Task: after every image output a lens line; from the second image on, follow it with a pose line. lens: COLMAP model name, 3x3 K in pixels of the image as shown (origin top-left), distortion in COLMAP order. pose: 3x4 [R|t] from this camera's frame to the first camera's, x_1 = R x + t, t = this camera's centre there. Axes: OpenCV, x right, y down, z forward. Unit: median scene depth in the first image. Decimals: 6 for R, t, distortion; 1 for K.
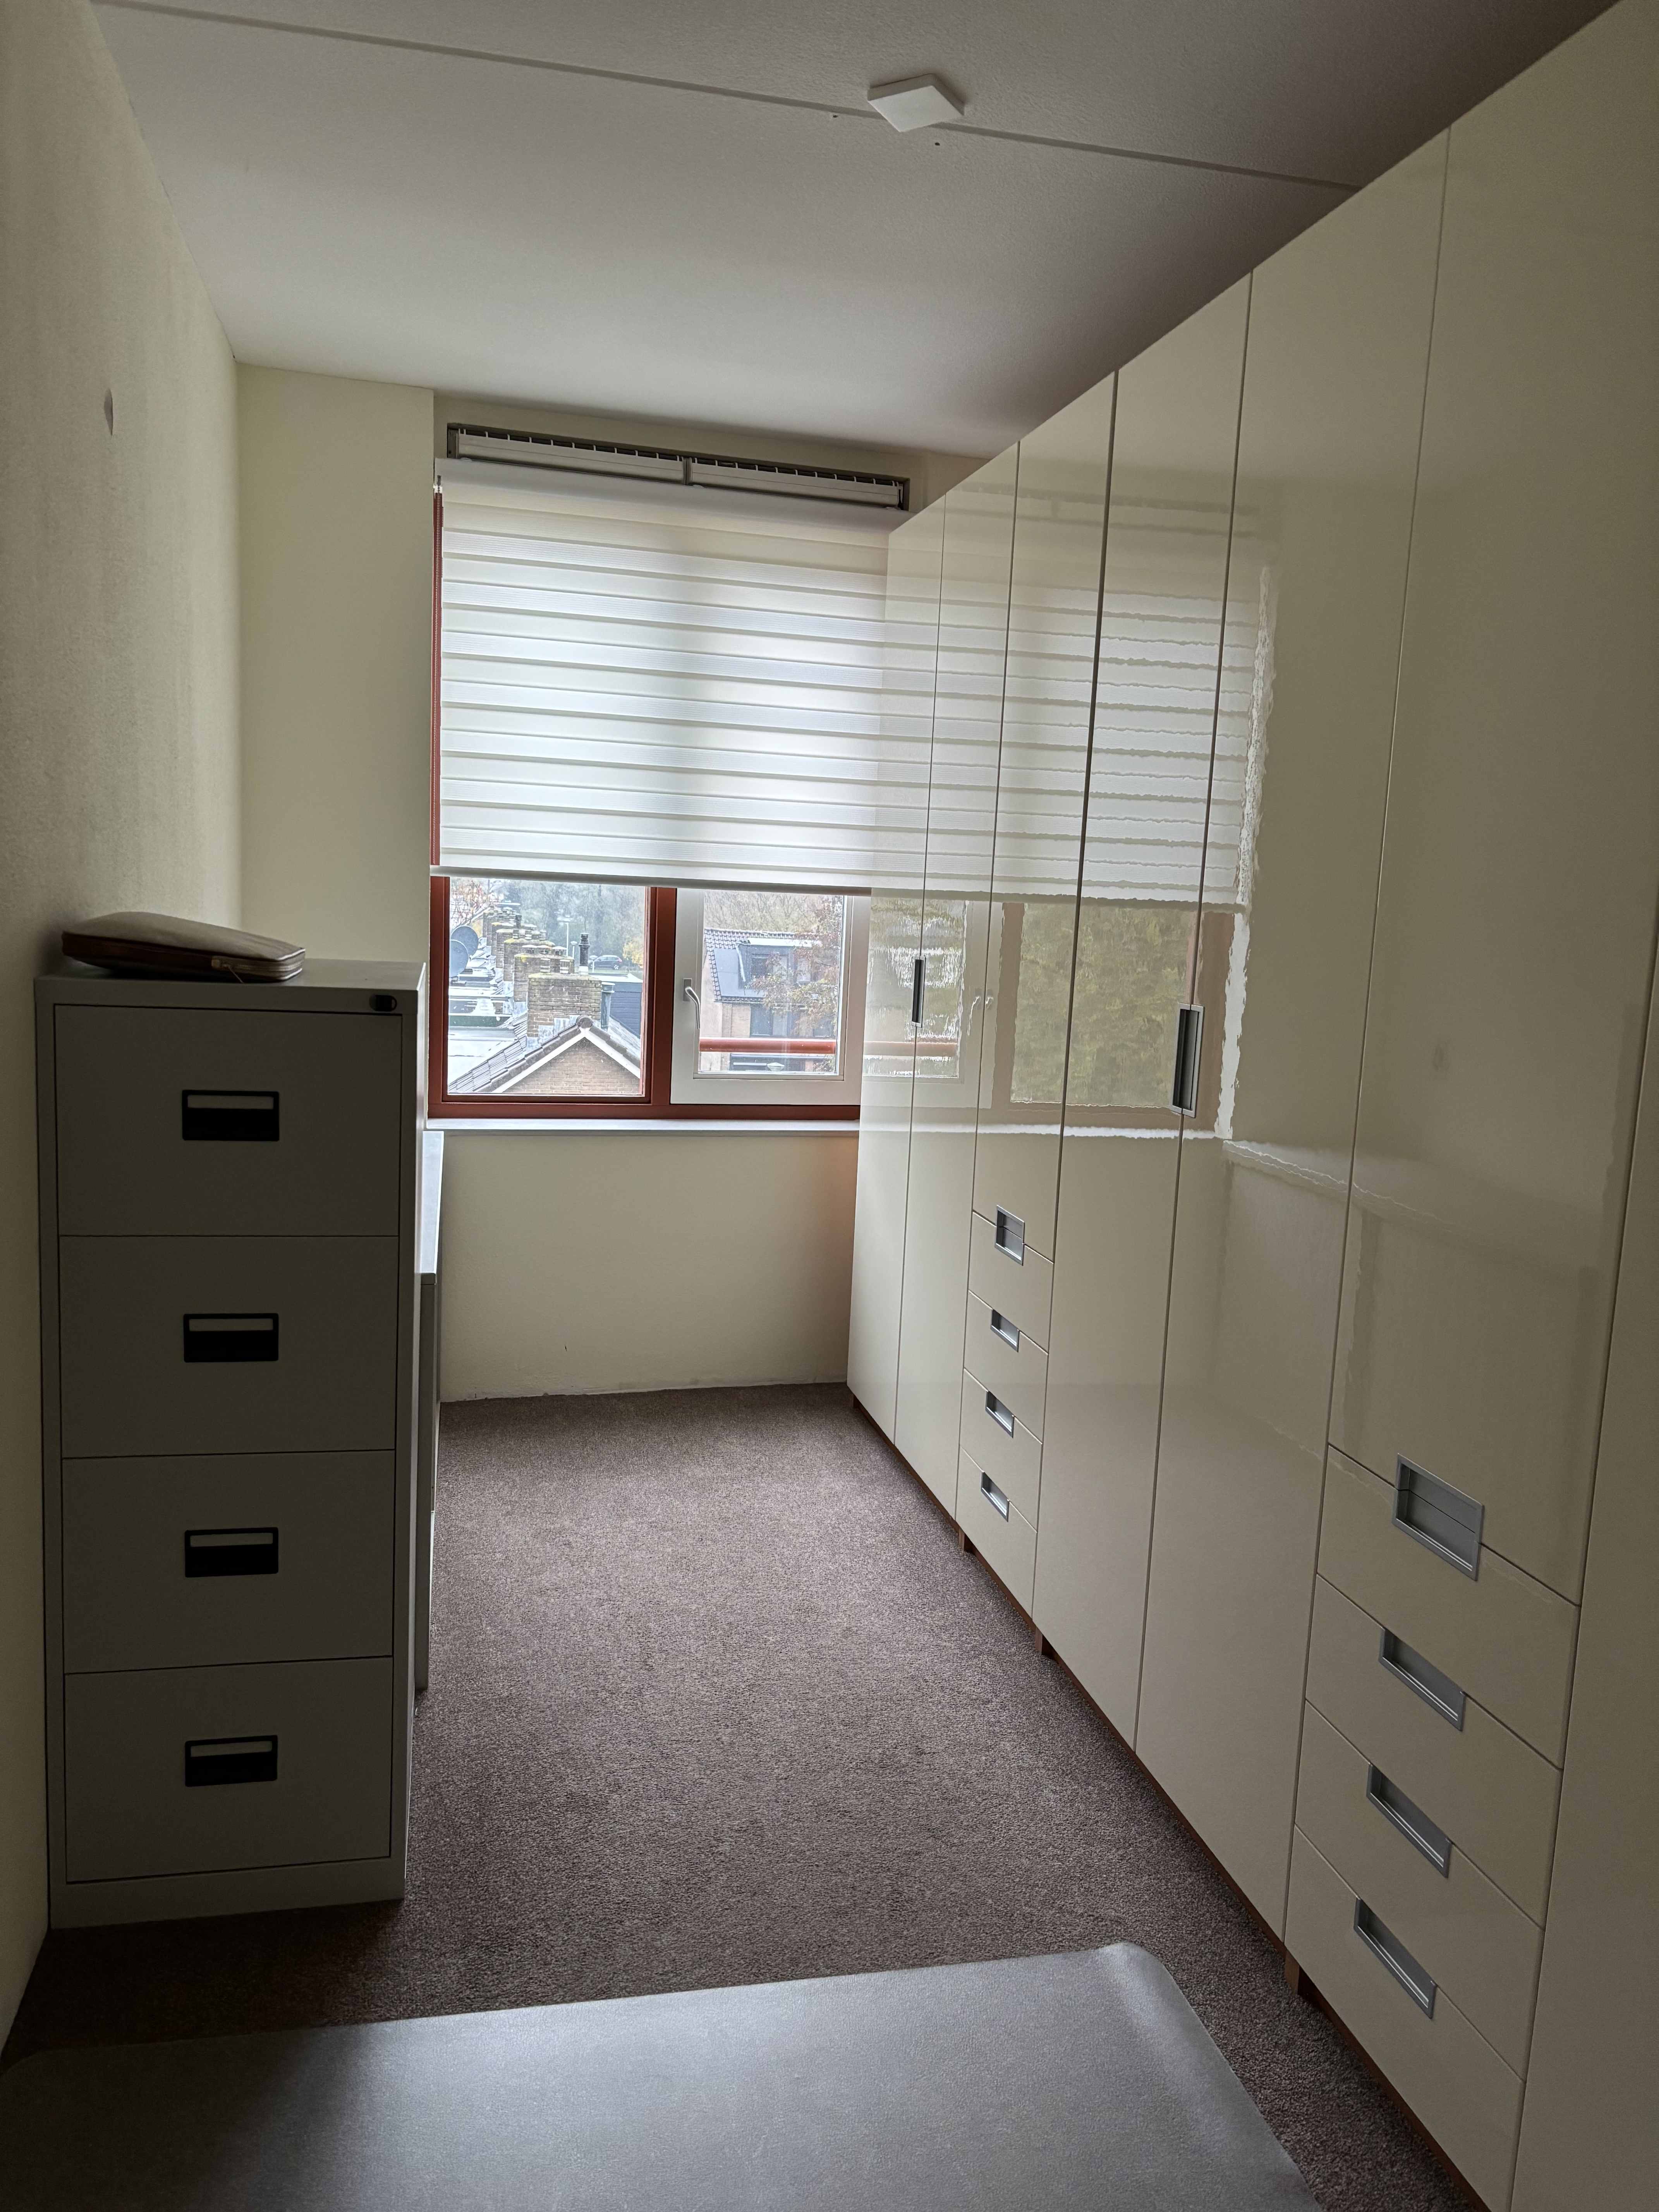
lens RADIAL K [[1658.7, 0, 844.3], [0, 1658.7, 1112.9], [0, 0, 1]] dist [0.025221, -0.004667]
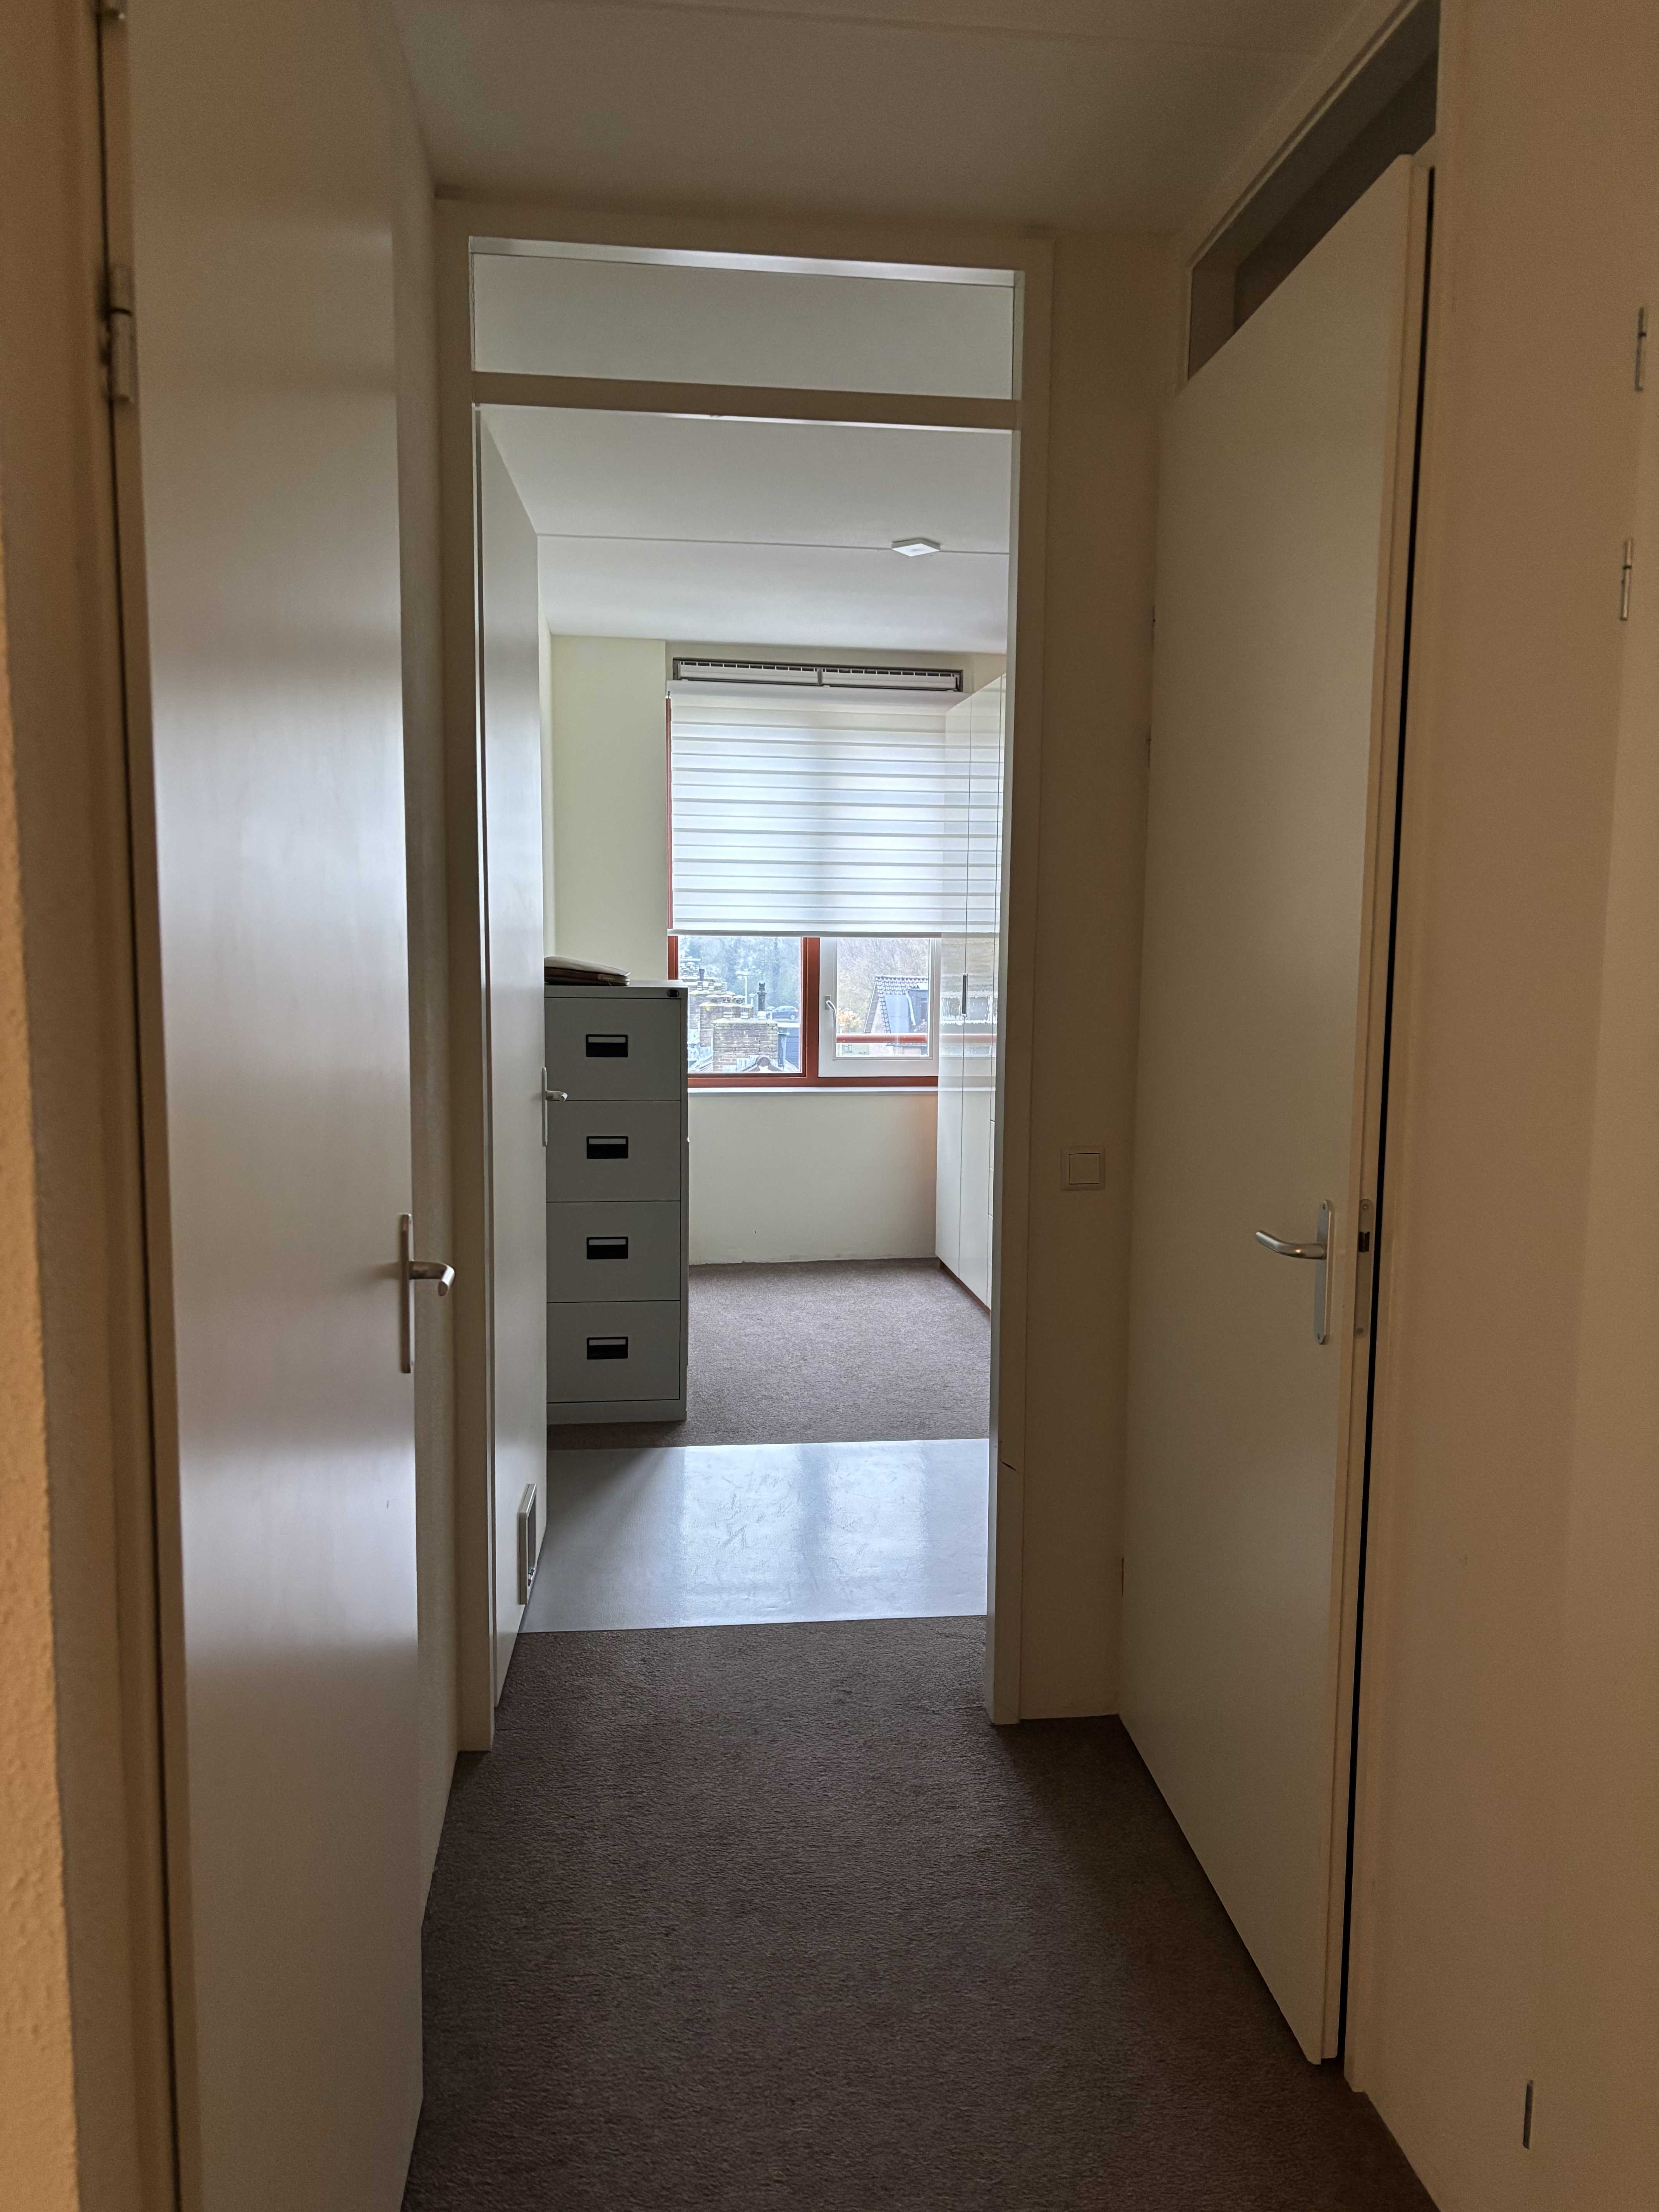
lens RADIAL K [[1658.7, 0, 820.2], [0, 1658.7, 1108.6], [0, 0, 1]] dist [0.025221, -0.004667]
pose [[0.992330, -0.024478, -0.121168, 0.087031], [0.020695, 0.999261, -0.032379, 0.078118], [0.121871, 0.029623, 0.992104, -0.557612]]
